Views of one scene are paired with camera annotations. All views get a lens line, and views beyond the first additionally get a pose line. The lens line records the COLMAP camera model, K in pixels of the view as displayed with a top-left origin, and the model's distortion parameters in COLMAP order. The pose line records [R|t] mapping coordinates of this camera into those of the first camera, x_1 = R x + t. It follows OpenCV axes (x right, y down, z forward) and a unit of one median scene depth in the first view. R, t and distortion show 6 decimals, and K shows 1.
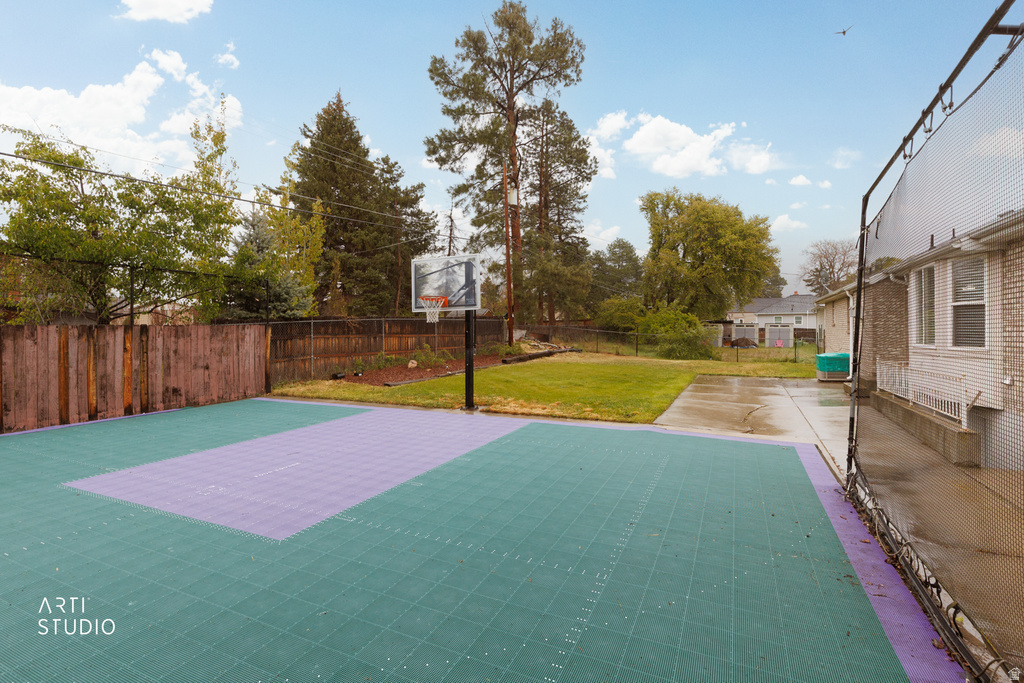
lens RADIAL K [[466.5, 0, 508.5], [0, 466.5, 334.0], [0, 0, 1]] dist [0.000328, -0.000019]
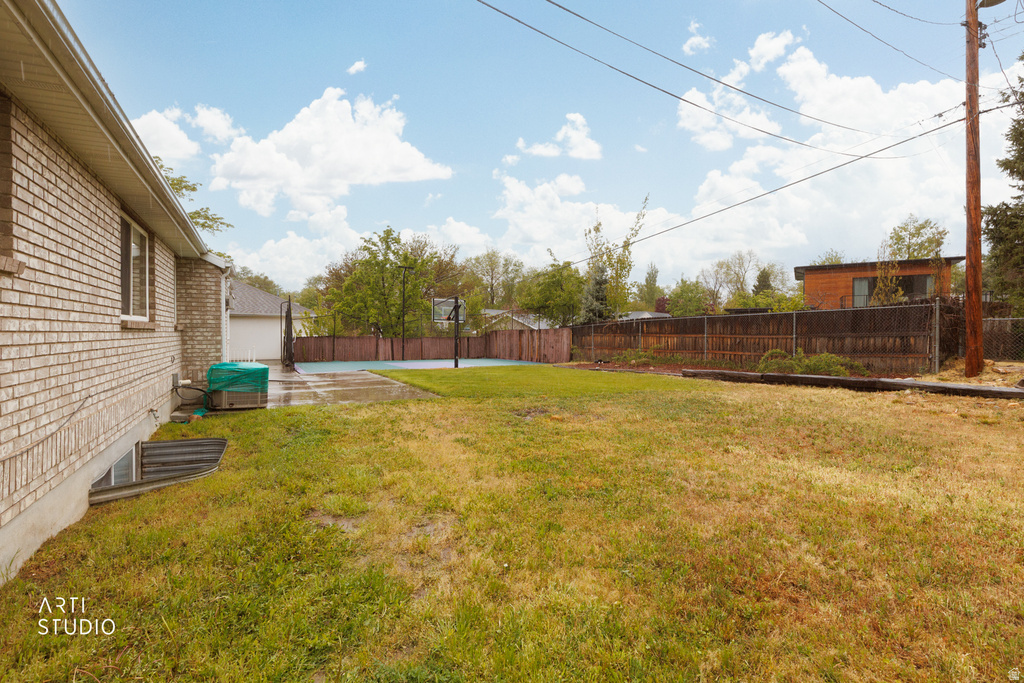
lens RADIAL K [[466.5, 0, 508.5], [0, 466.5, 334.0], [0, 0, 1]] dist [0.000328, -0.000019]
pose [[-0.579890, 0.005596, -0.814675, 1.206254], [-0.001755, 0.999966, 0.008118, -0.010840], [0.814693, 0.006137, -0.579861, 1.953006]]
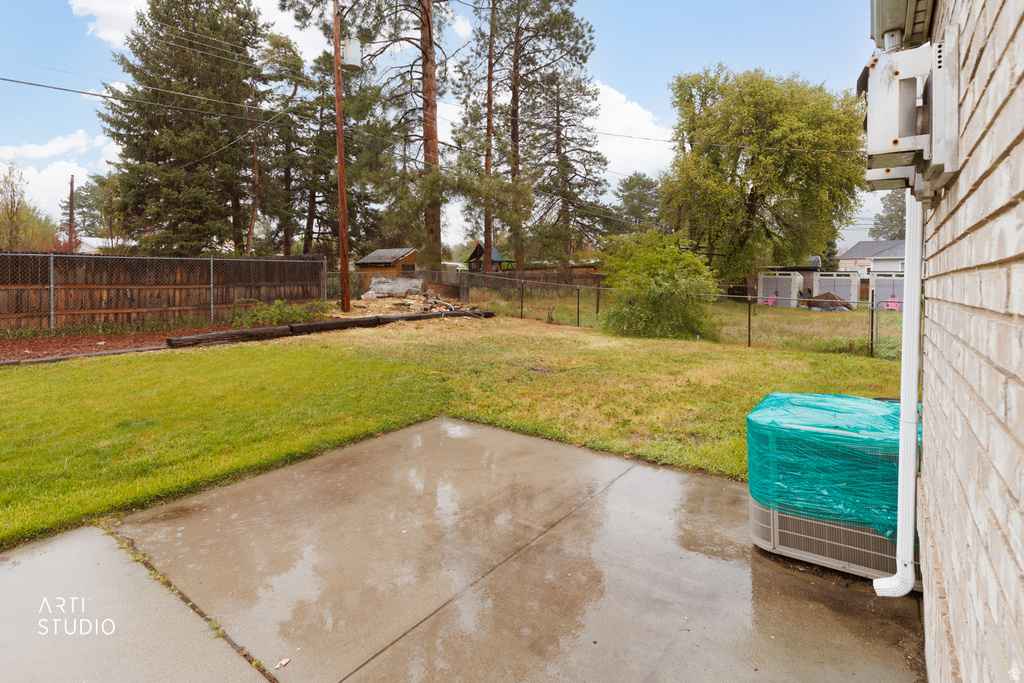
lens RADIAL K [[490.8, 0, 517.6], [0, 490.8, 288.6], [0, 0, 1]] dist [0.000377, -0.000151]
pose [[0.982918, 0.010024, -0.183773, 0.717745], [-0.008341, 0.999916, 0.009930, -0.008082], [0.183857, -0.008228, 0.982919, 0.921162]]
